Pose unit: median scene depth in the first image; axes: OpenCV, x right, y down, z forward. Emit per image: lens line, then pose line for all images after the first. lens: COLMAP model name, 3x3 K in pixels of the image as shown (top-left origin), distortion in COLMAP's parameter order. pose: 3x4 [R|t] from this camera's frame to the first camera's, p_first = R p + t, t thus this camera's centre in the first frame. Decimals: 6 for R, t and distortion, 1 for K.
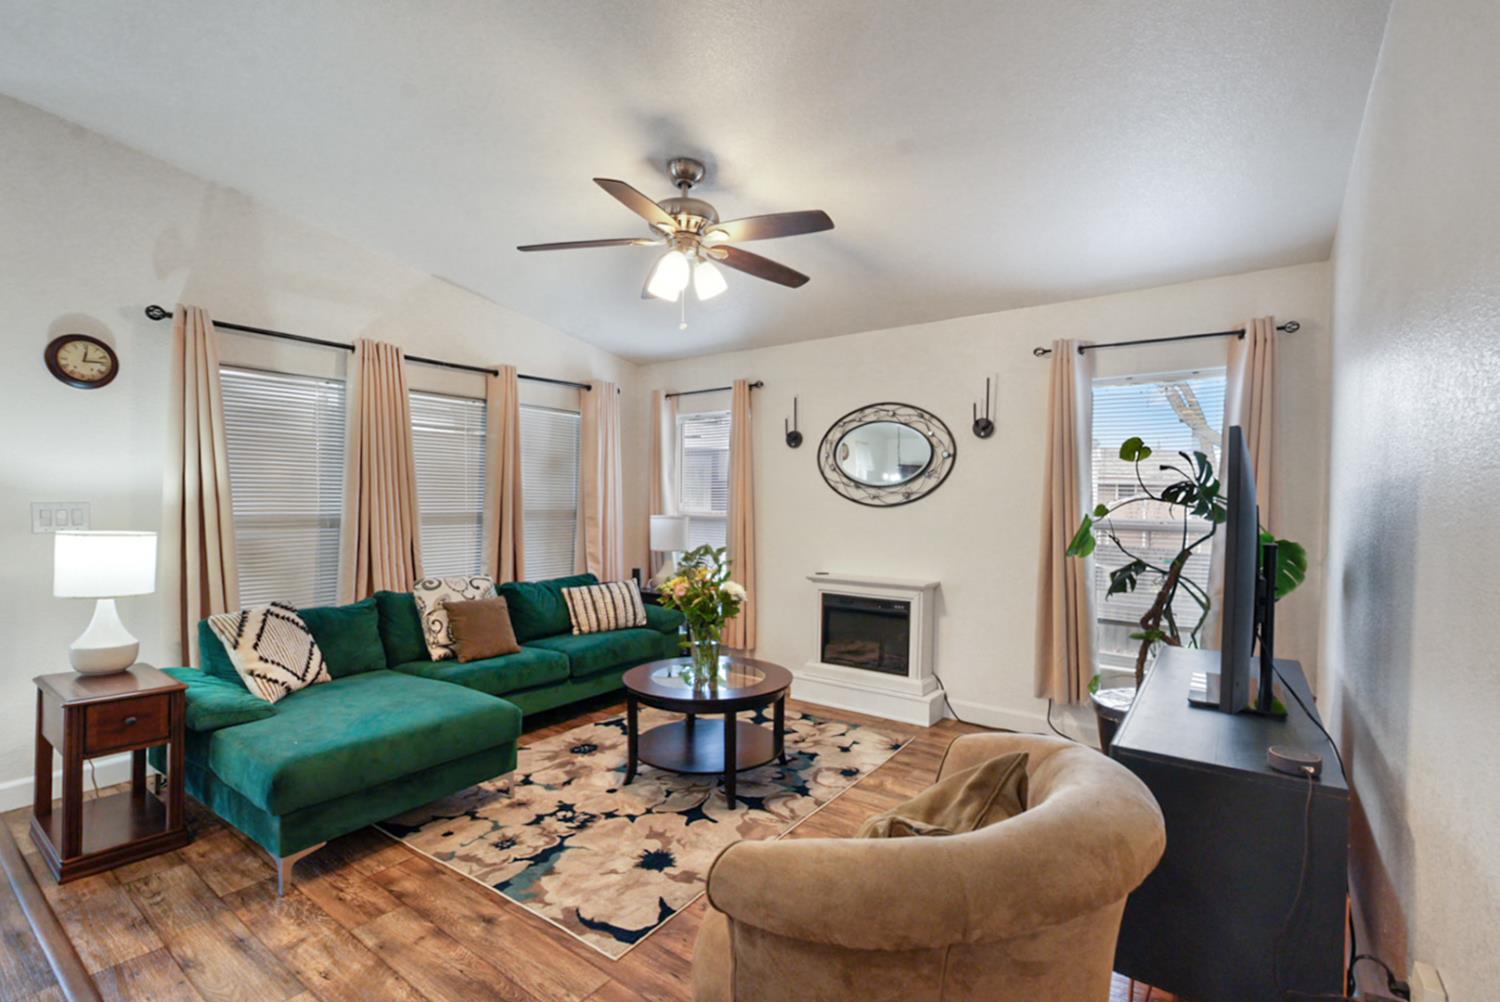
lens RADIAL K [[690.0, 0, 747.1], [0, 690.0, 503.7], [0, 0, 1]] dist [0.003316, 0.000722]
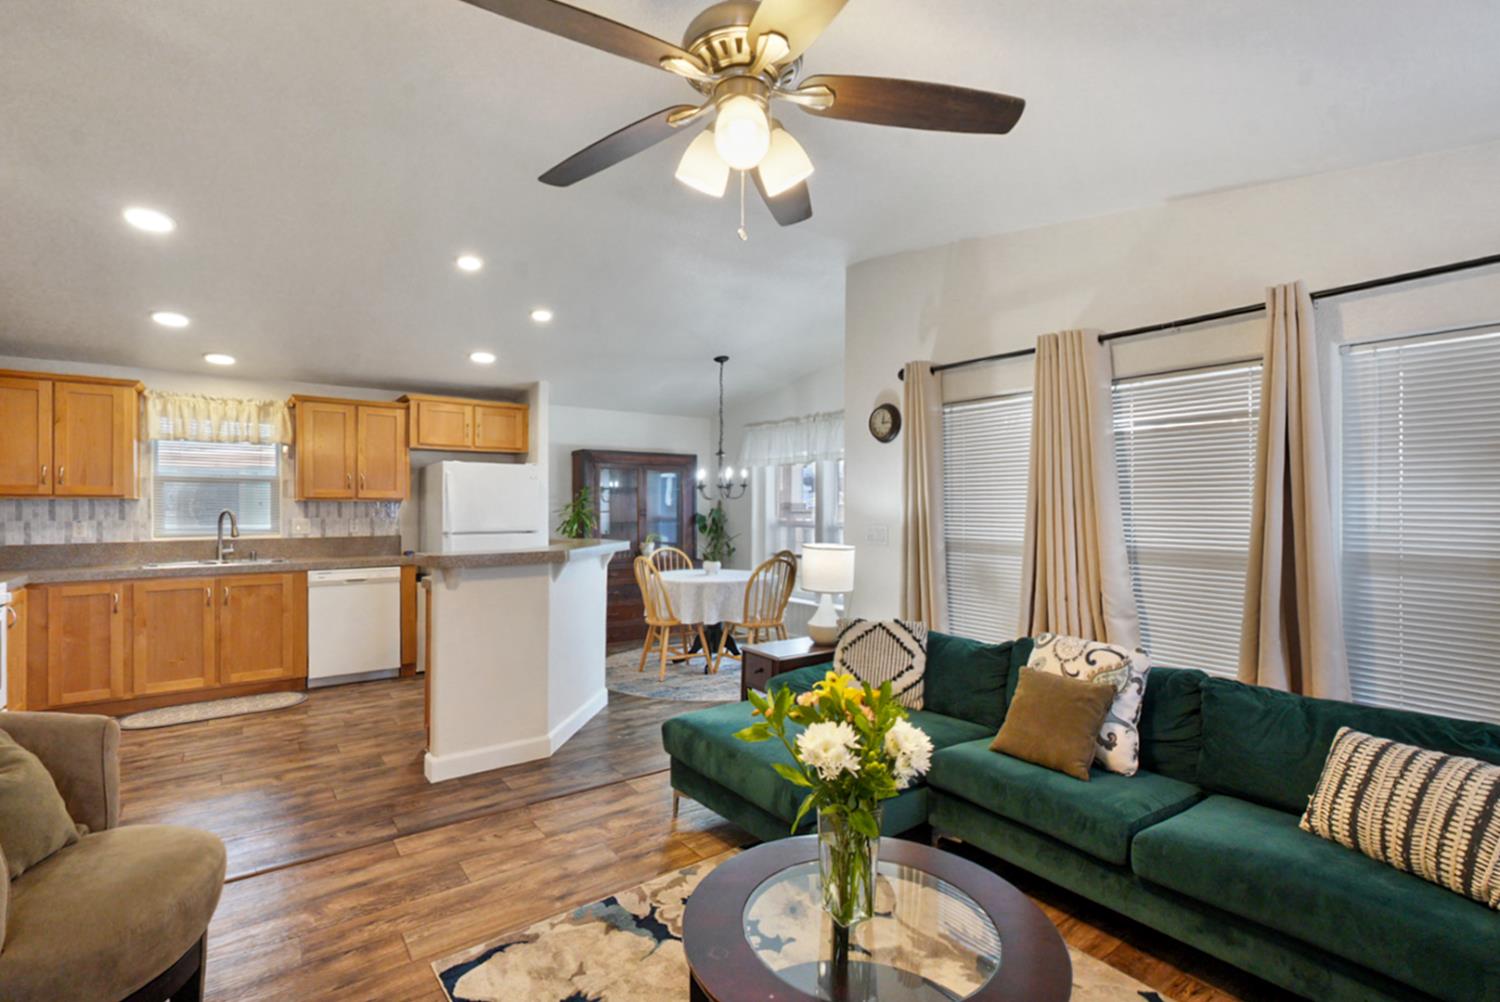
lens RADIAL K [[690.0, 0, 746.7], [0, 690.0, 495.7], [0, 0, 1]] dist [0.003316, 0.000722]
pose [[-0.304402, -0.015102, -0.952424, 0.543465], [0.000547, 0.999871, -0.016030, -0.044418], [0.952544, -0.005401, -0.304354, 1.390803]]
